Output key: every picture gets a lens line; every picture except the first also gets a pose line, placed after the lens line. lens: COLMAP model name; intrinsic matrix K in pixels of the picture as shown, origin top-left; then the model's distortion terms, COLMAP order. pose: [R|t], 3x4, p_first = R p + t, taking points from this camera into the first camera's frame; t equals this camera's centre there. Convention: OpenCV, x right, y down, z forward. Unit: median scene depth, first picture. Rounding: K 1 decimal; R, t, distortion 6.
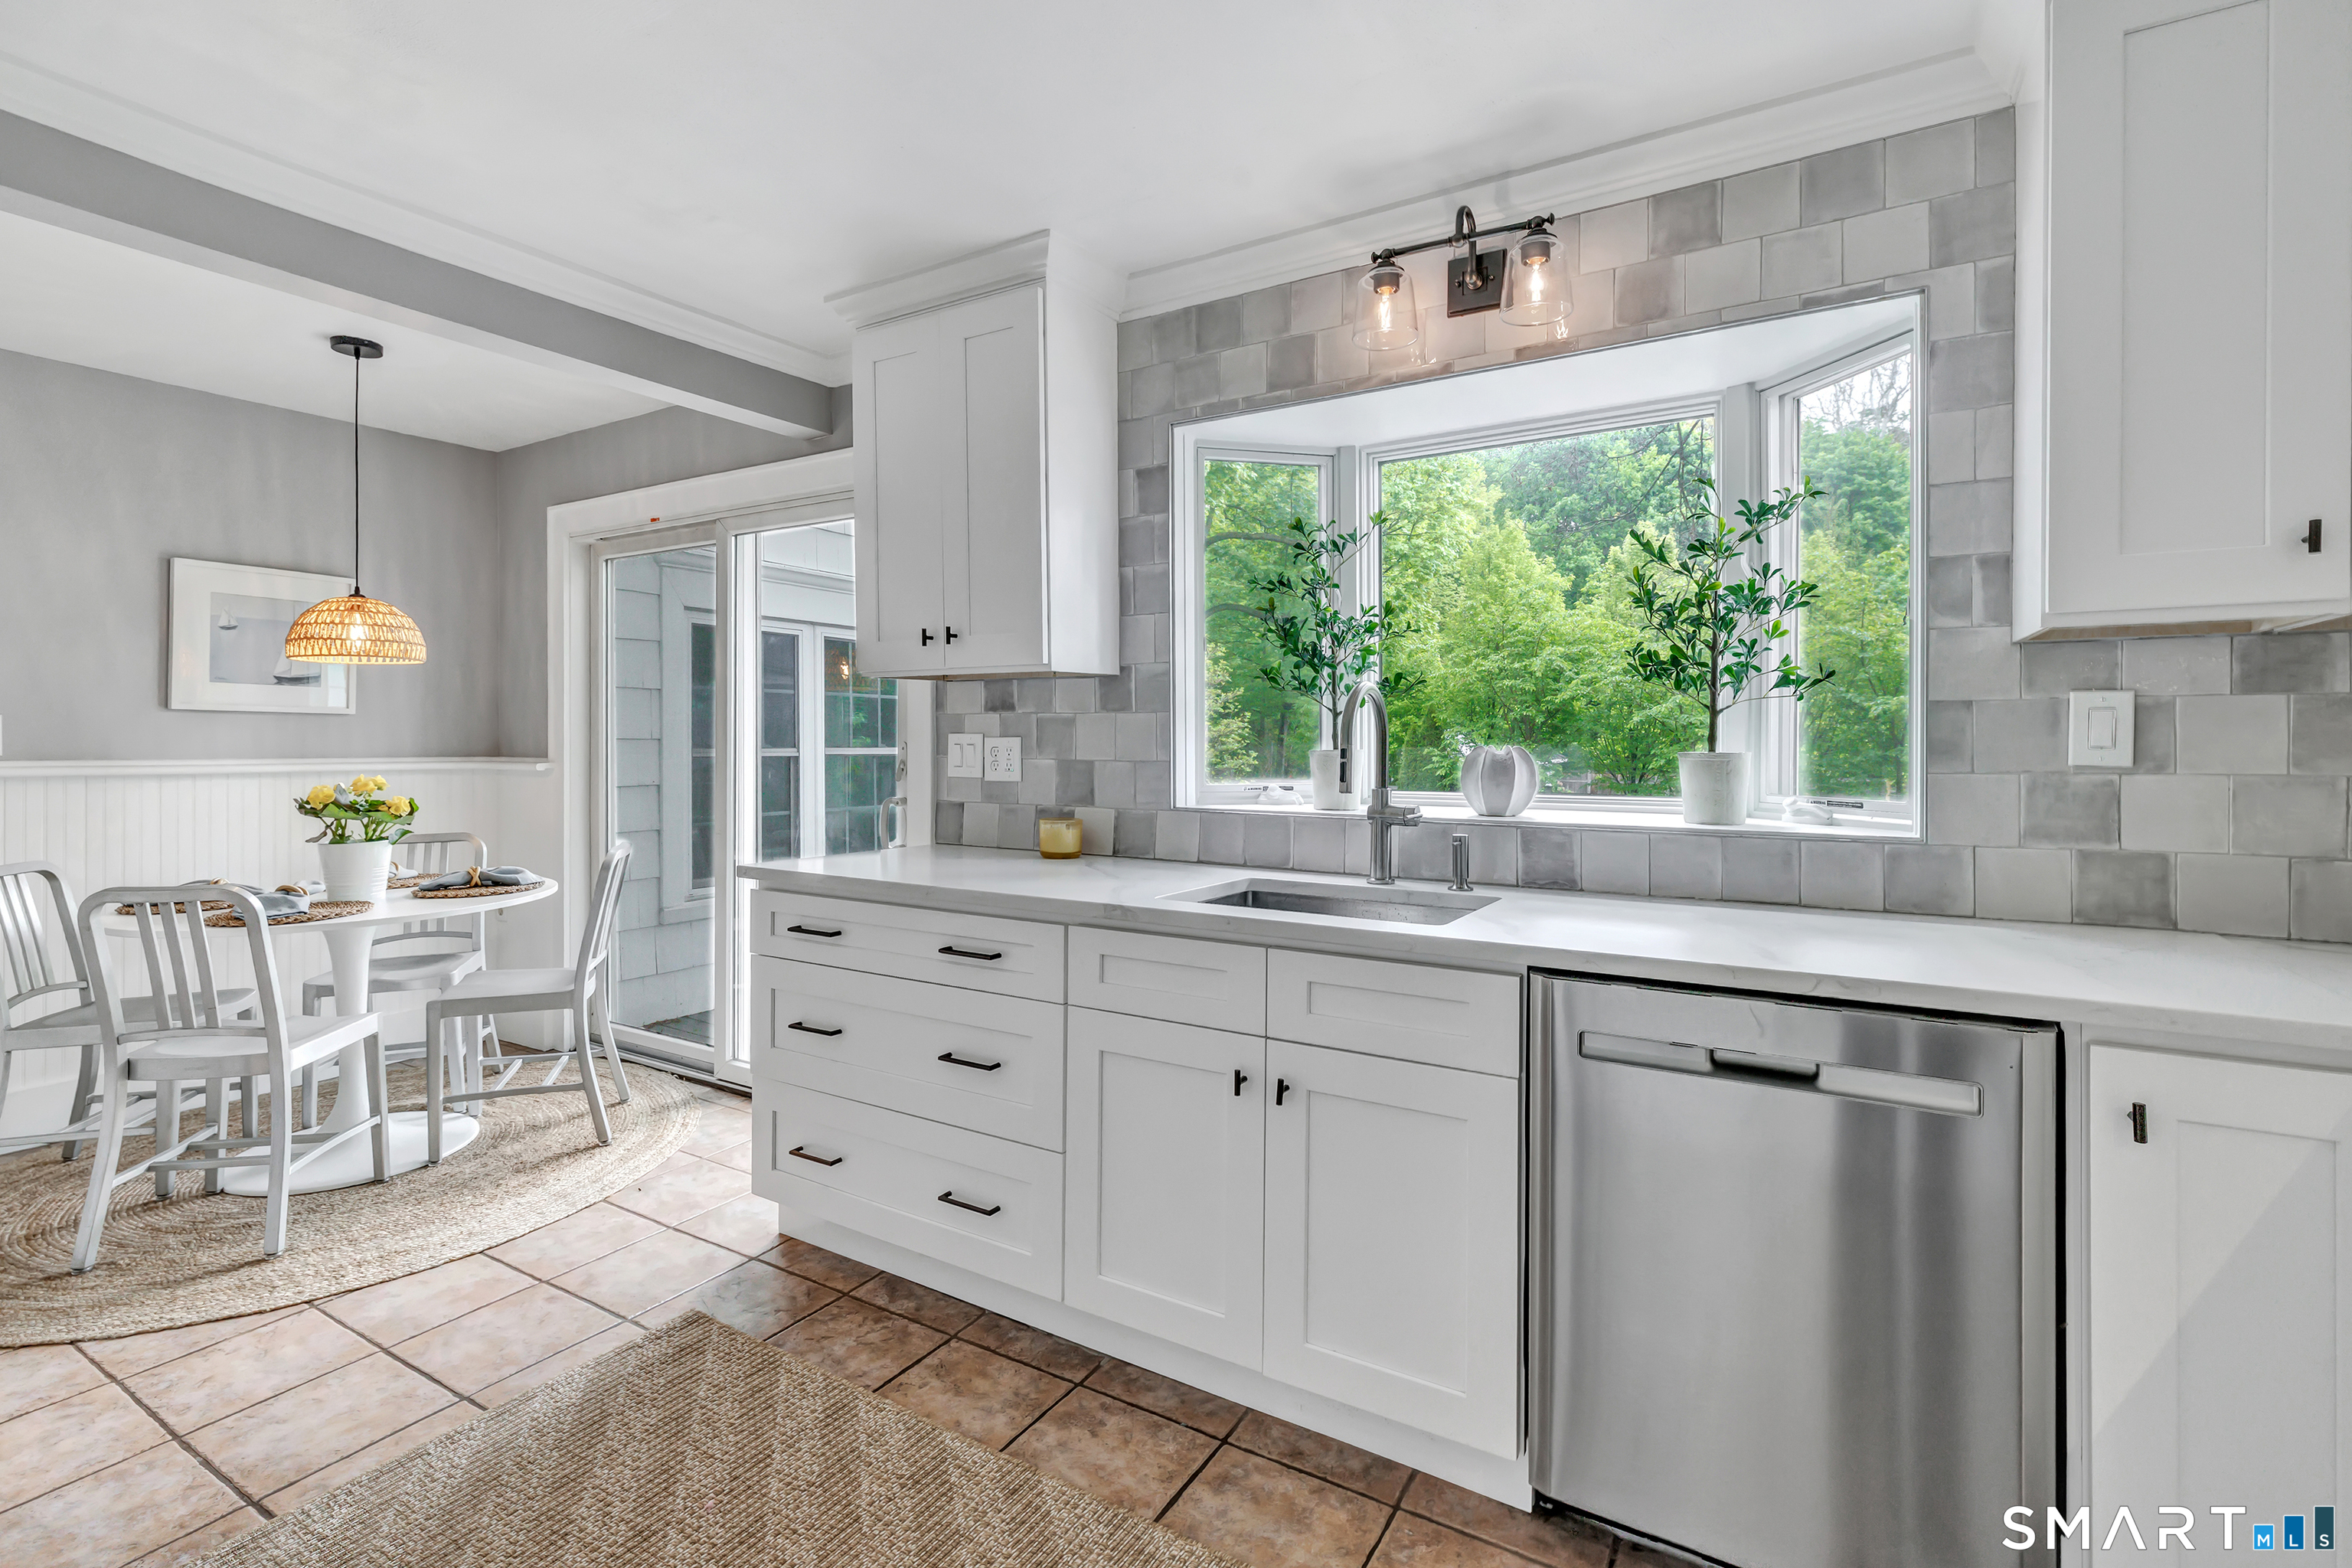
lens RADIAL K [[1036.5, 0, 1201.4], [0, 1036.5, 747.4], [0, 0, 1]] dist [0.002591, -0.000594]
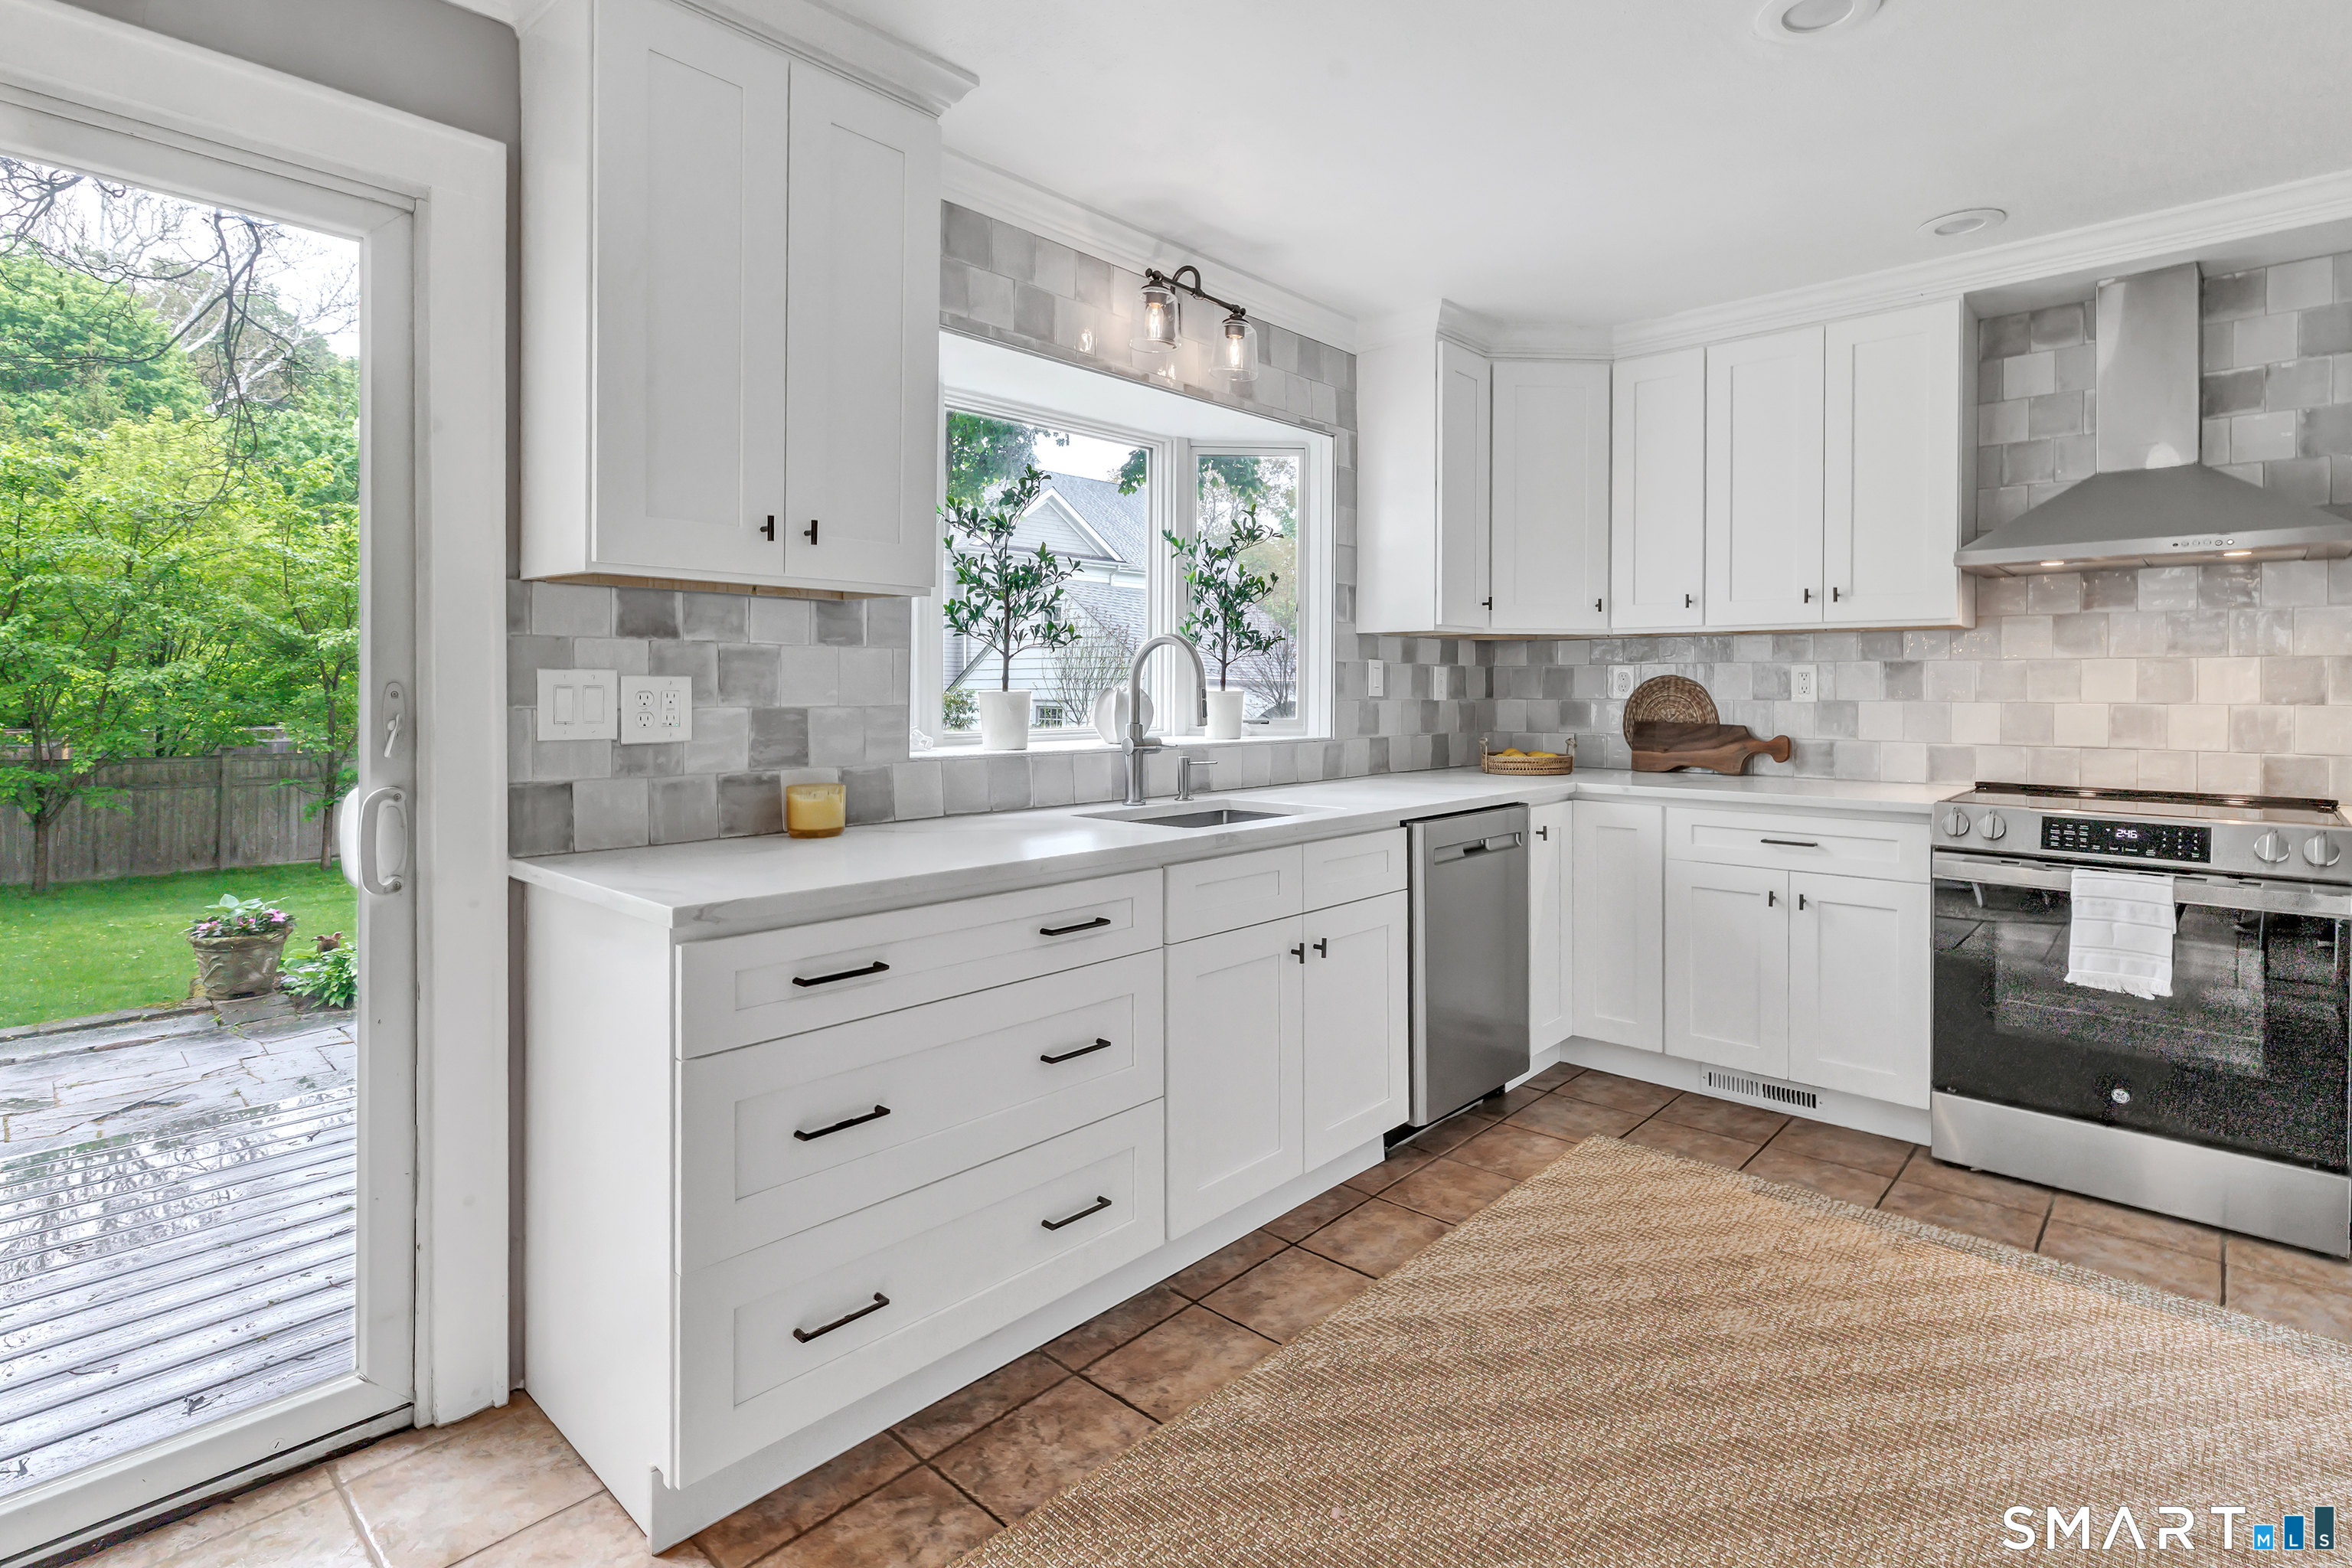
lens RADIAL K [[1120.1, 0, 1235.5], [0, 1120.1, 693.5], [0, 0, 1]] dist [-0.000933, 0.000265]
pose [[0.203006, -0.008860, 0.979137, -0.813822], [0.003034, 0.999960, 0.008420, -0.003584], [-0.979173, 0.001262, 0.203025, 0.494752]]
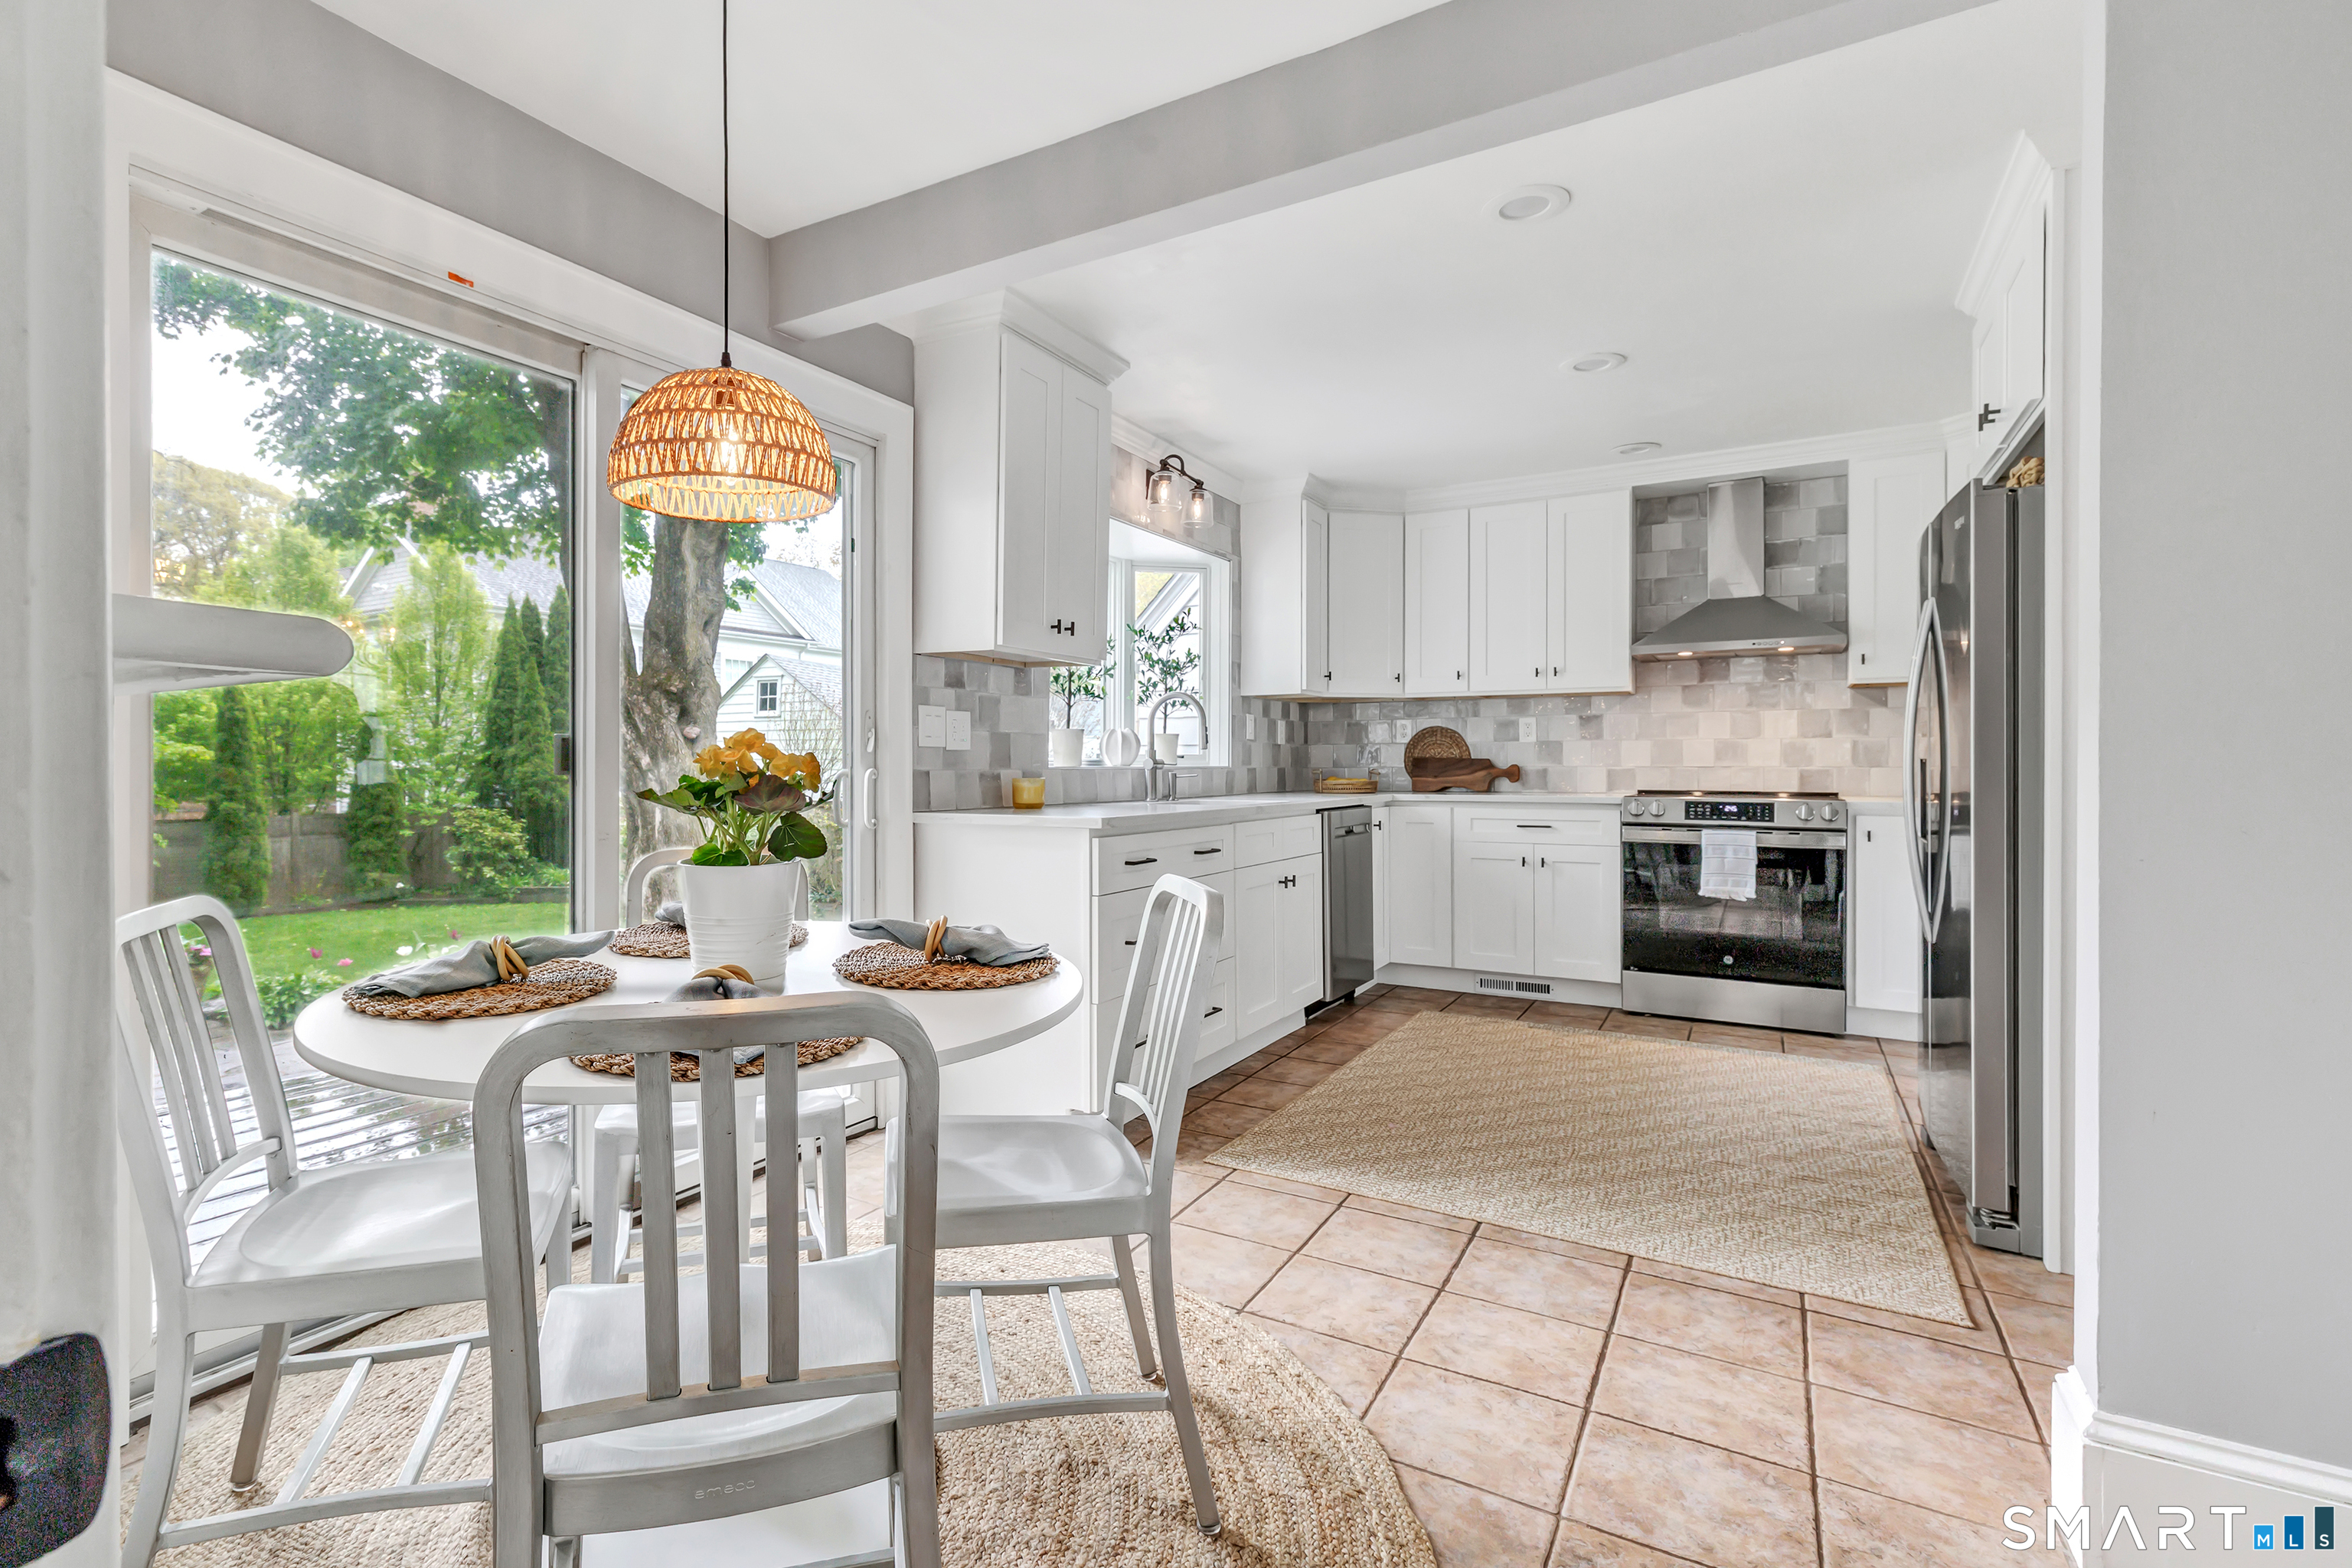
lens RADIAL K [[1073.4, 0, 1044.3], [0, 1073.4, 763.7], [0, 0, 1]] dist [-0.004112, 0.000627]
pose [[0.069040, -0.005241, 0.997600, -1.344707], [0.005355, 0.999974, 0.004882, 0.041871], [-0.997600, 0.005005, 0.069067, 0.826469]]
